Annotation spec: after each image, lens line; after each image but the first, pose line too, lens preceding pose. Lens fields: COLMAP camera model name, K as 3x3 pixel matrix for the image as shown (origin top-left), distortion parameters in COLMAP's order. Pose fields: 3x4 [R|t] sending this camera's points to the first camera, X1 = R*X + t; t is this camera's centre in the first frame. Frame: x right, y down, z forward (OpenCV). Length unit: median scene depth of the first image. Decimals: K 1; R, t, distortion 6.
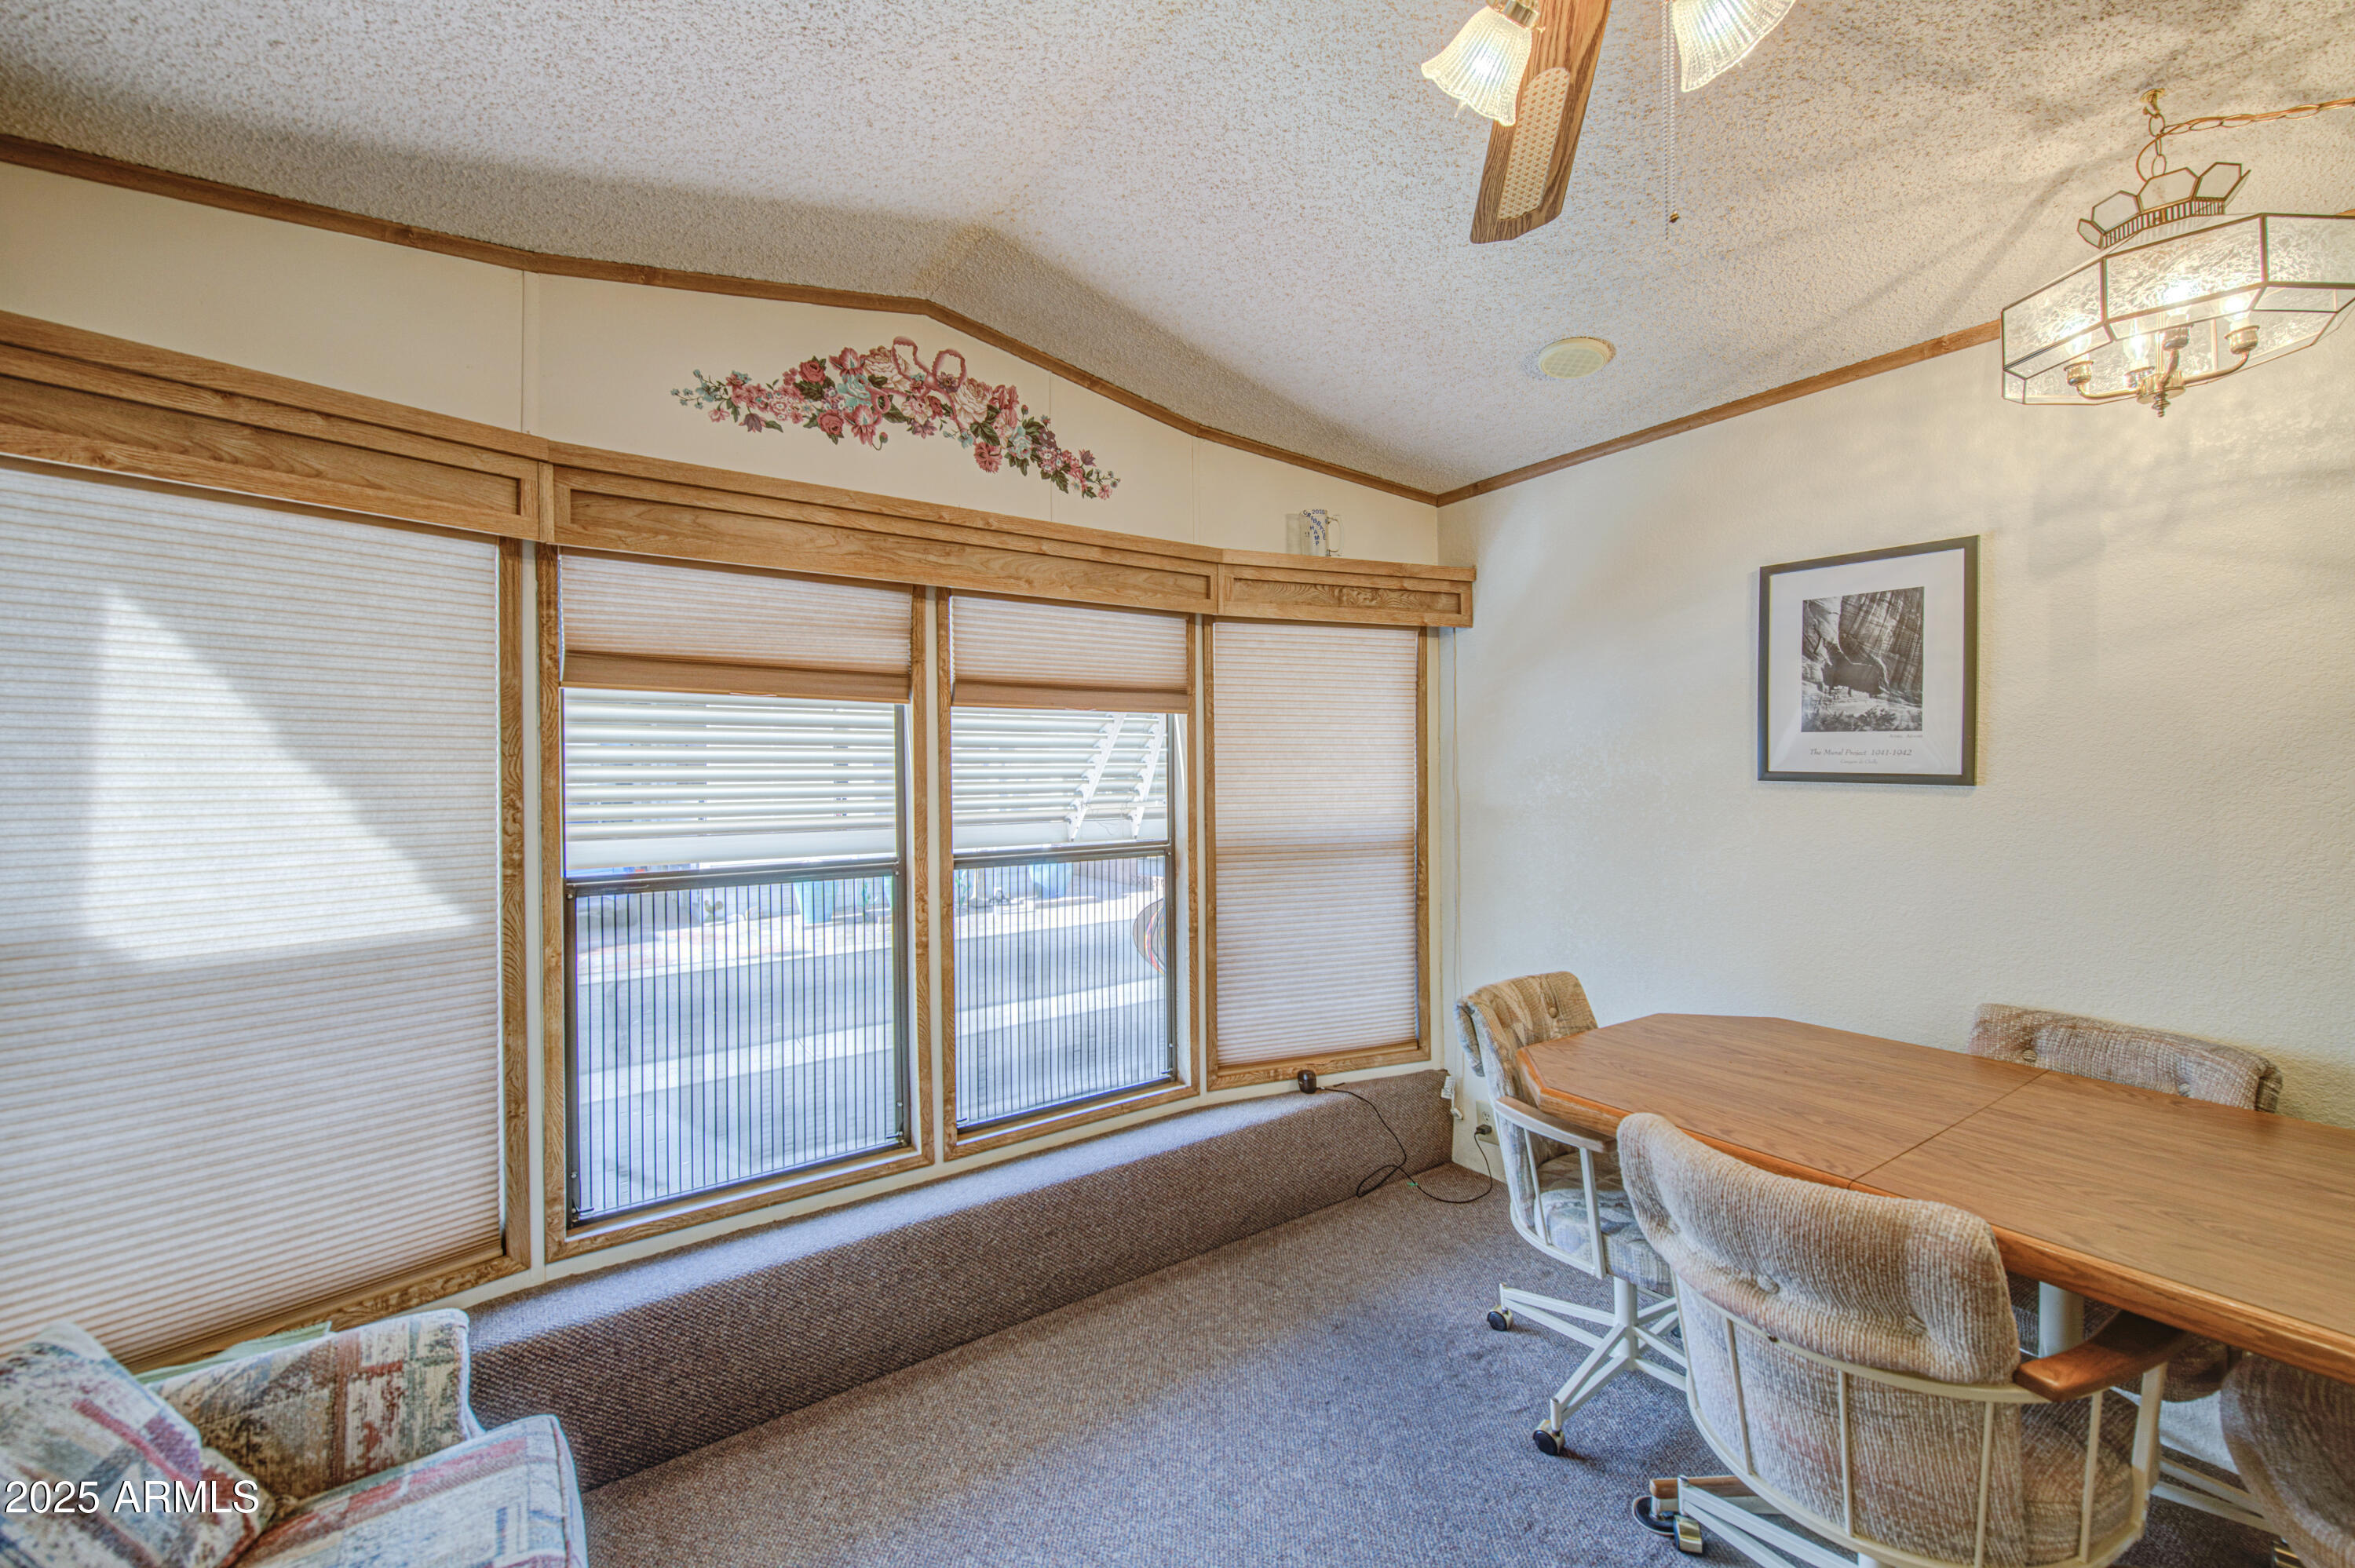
lens RADIAL K [[944.9, 0, 1187.5], [0, 944.9, 775.4], [0, 0, 1]] dist [0.000542, -0.000453]
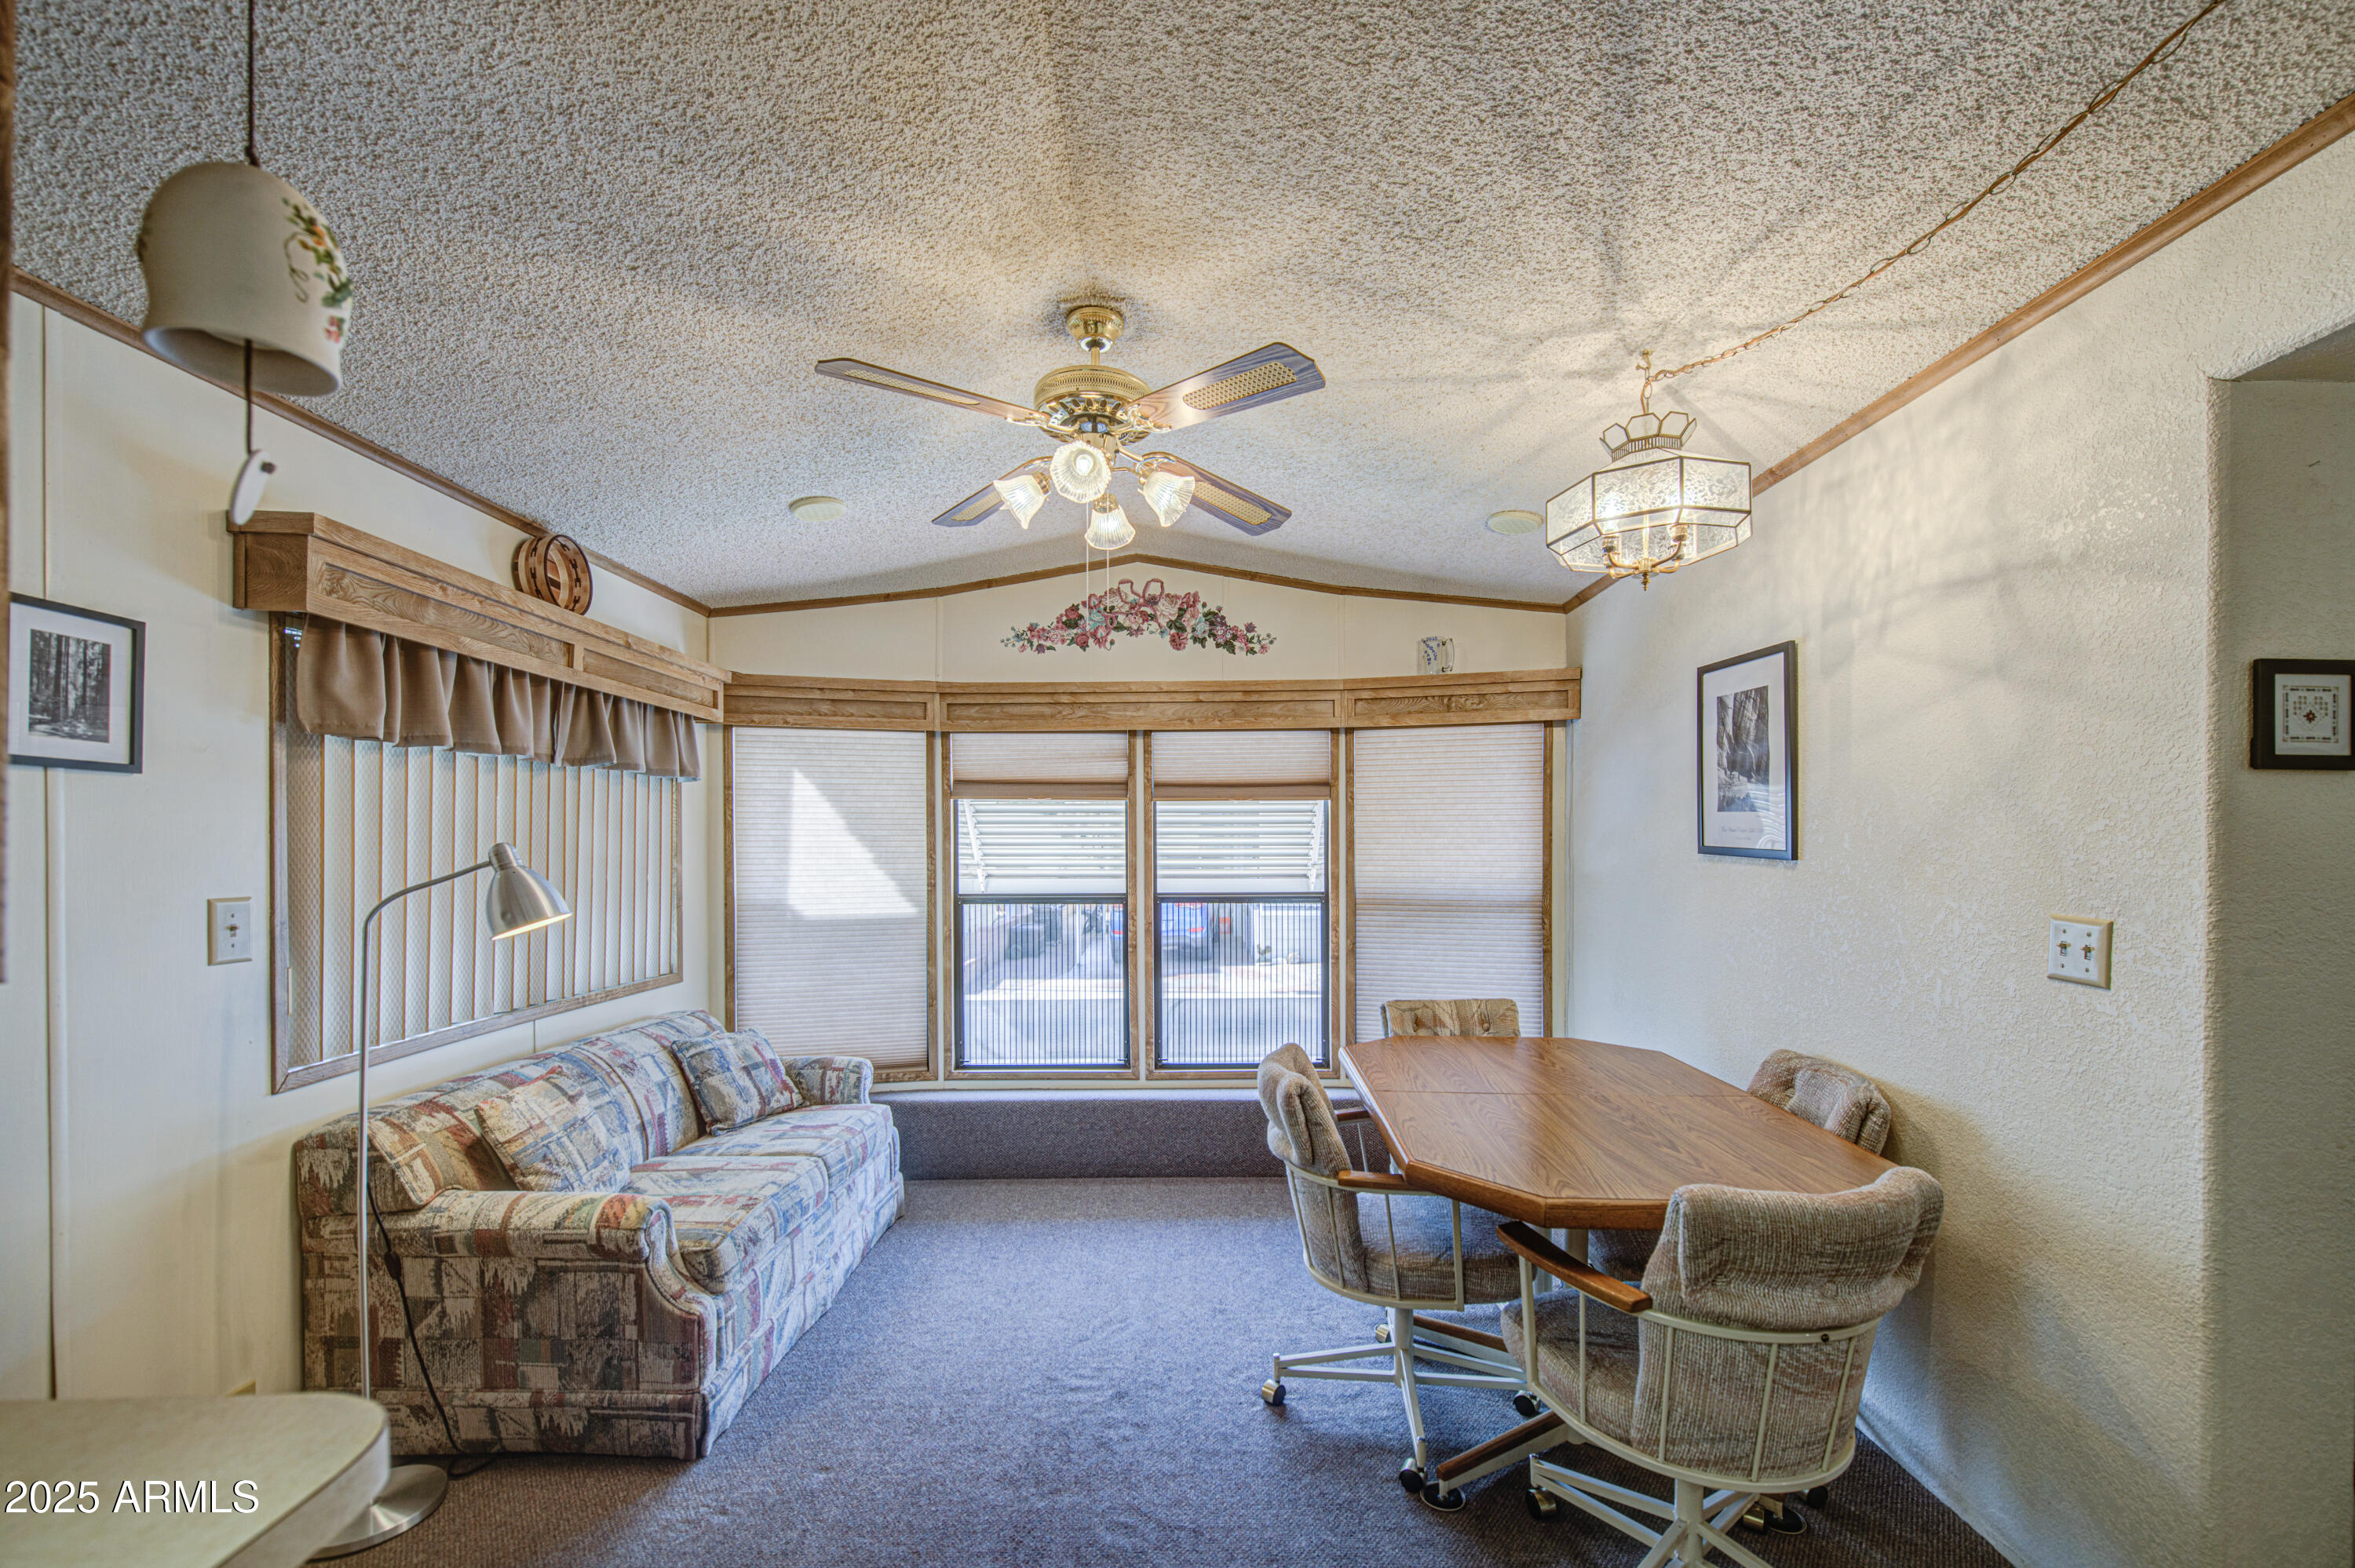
lens RADIAL K [[976.9, 0, 1188.8], [0, 976.9, 855.9], [0, 0, 1]] dist [0.002459, -0.000478]
pose [[0.808166, 0.015615, -0.588748, 0.807087], [-0.005286, 0.999801, 0.019261, -0.011824], [0.588931, -0.012454, 0.808087, -0.324147]]
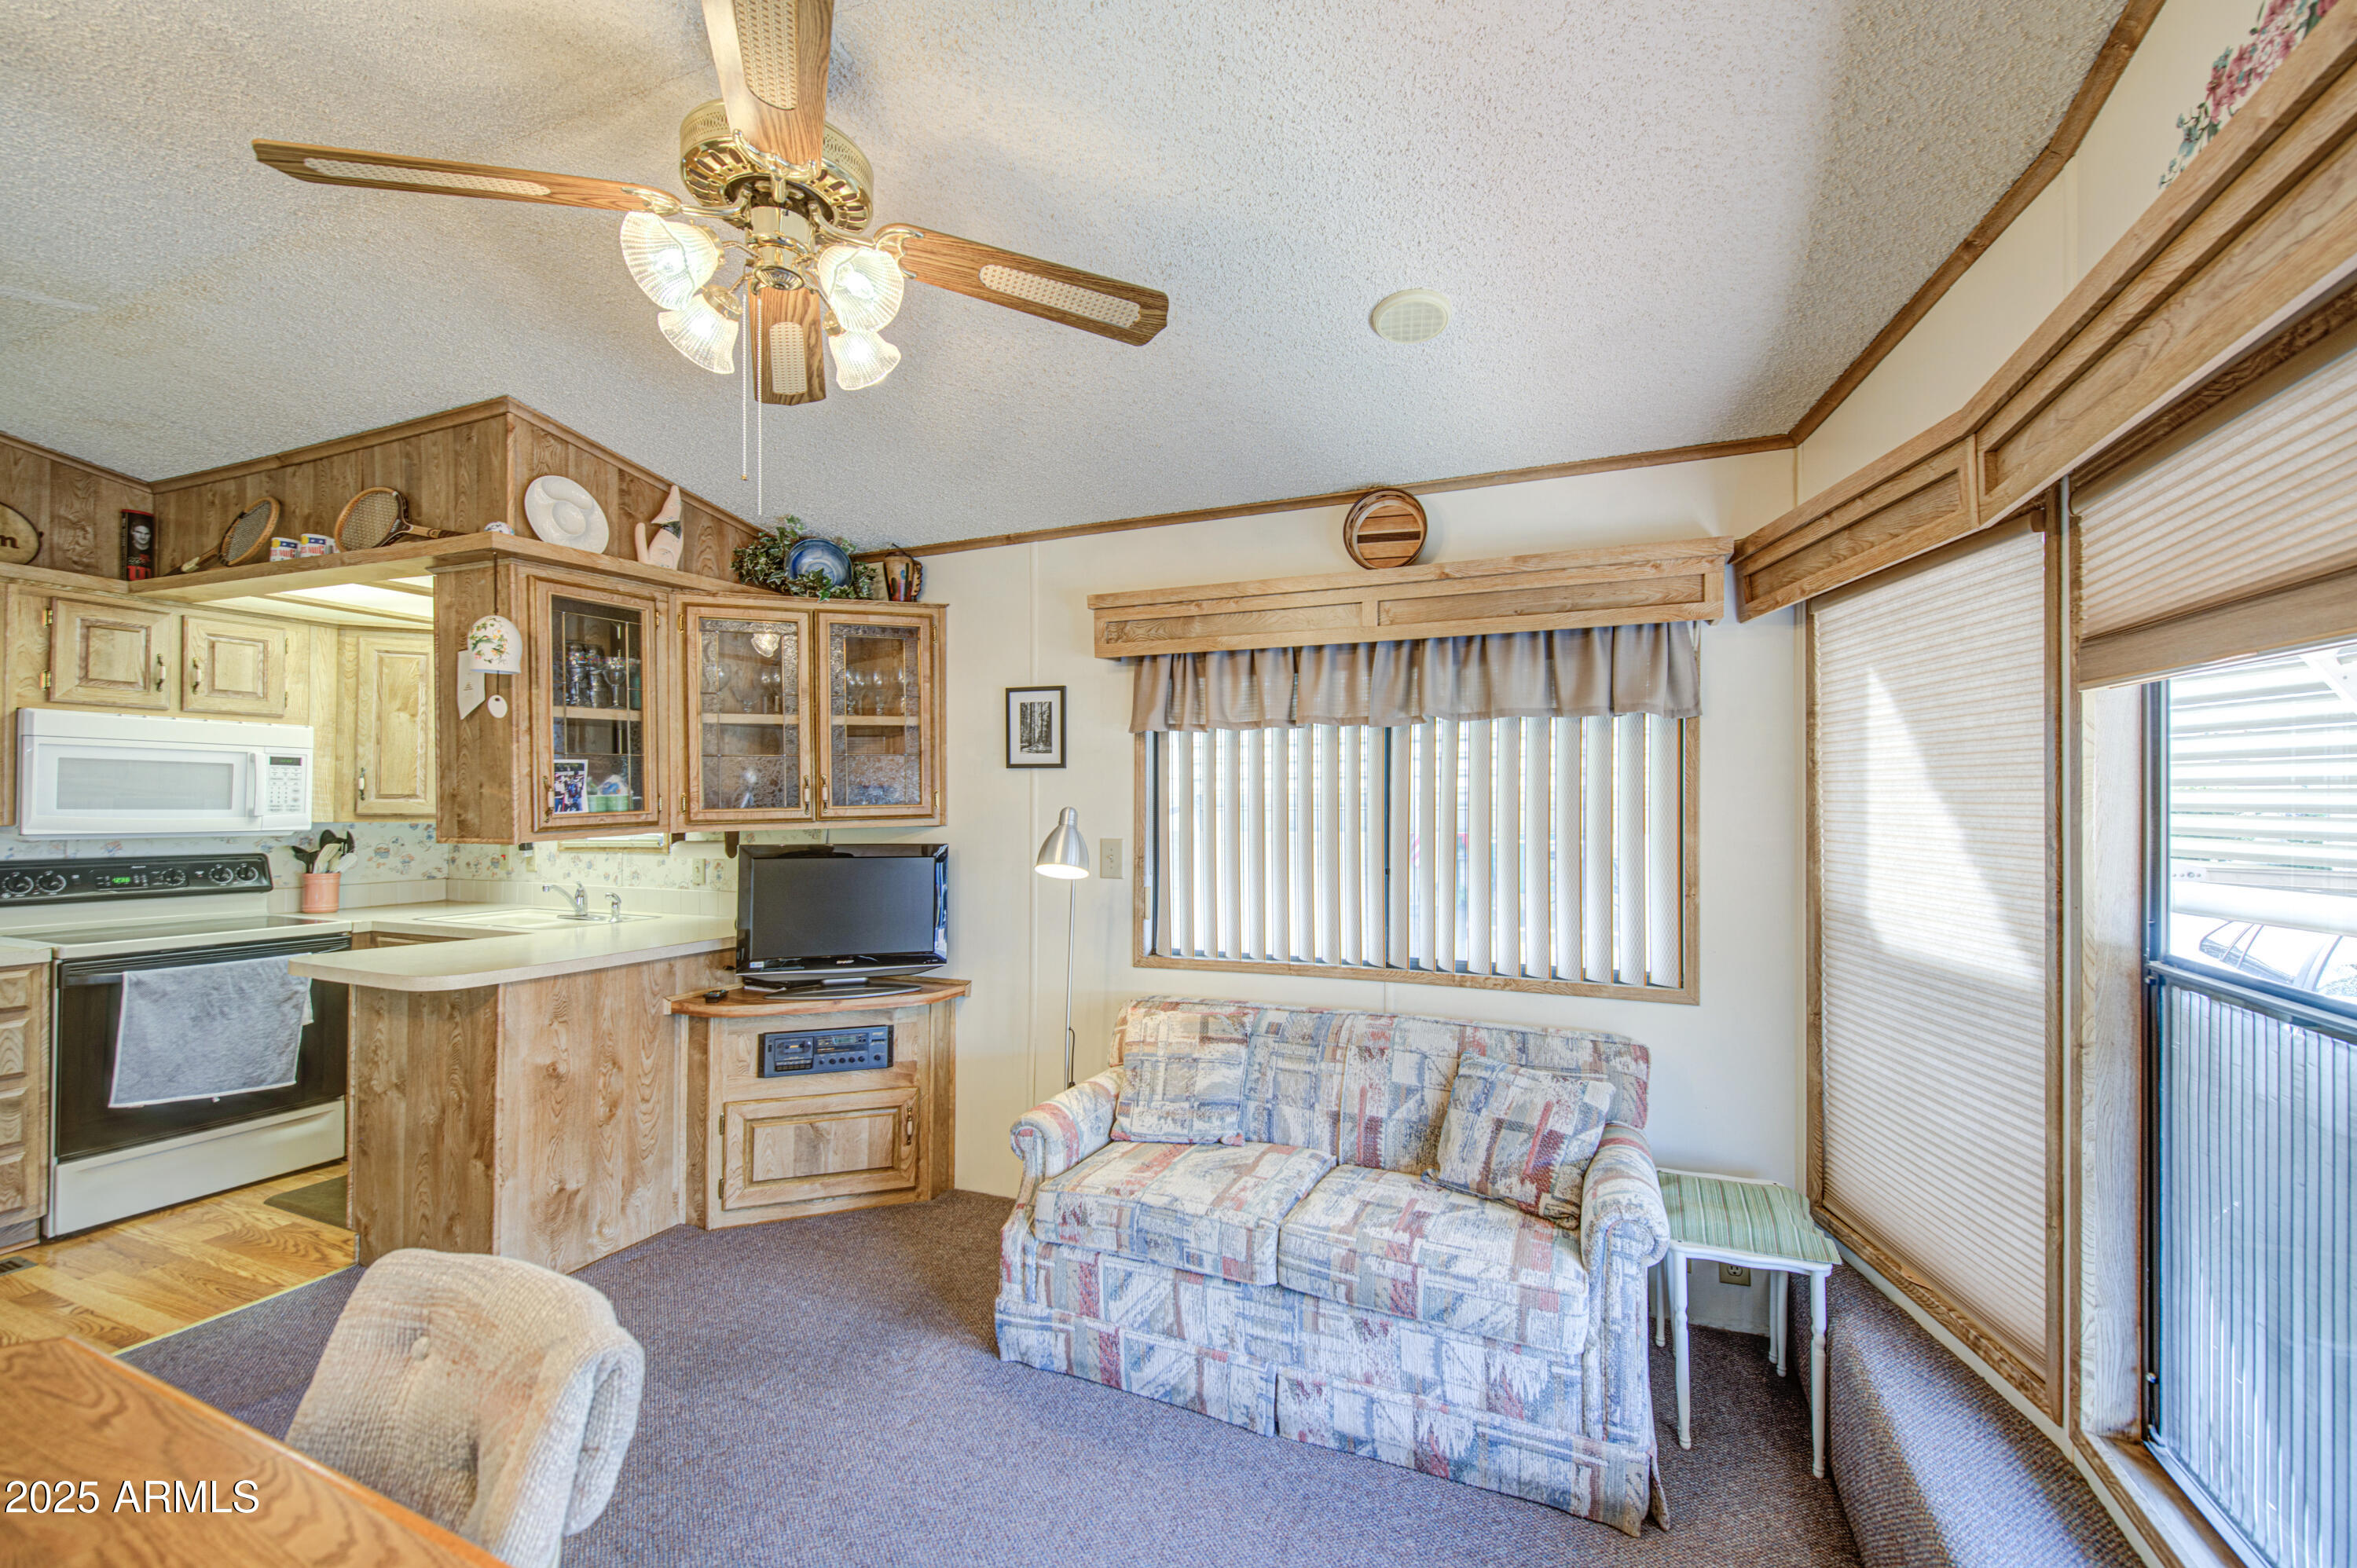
lens RADIAL K [[969.2, 0, 1190.3], [0, 969.2, 793.8], [0, 0, 1]] dist [0.001833, -0.002279]
pose [[-0.856089, 0.011245, -0.516706, 0.276378], [0.013574, 0.999908, -0.000728, -0.015884], [0.516650, -0.007637, -0.856163, 1.062669]]
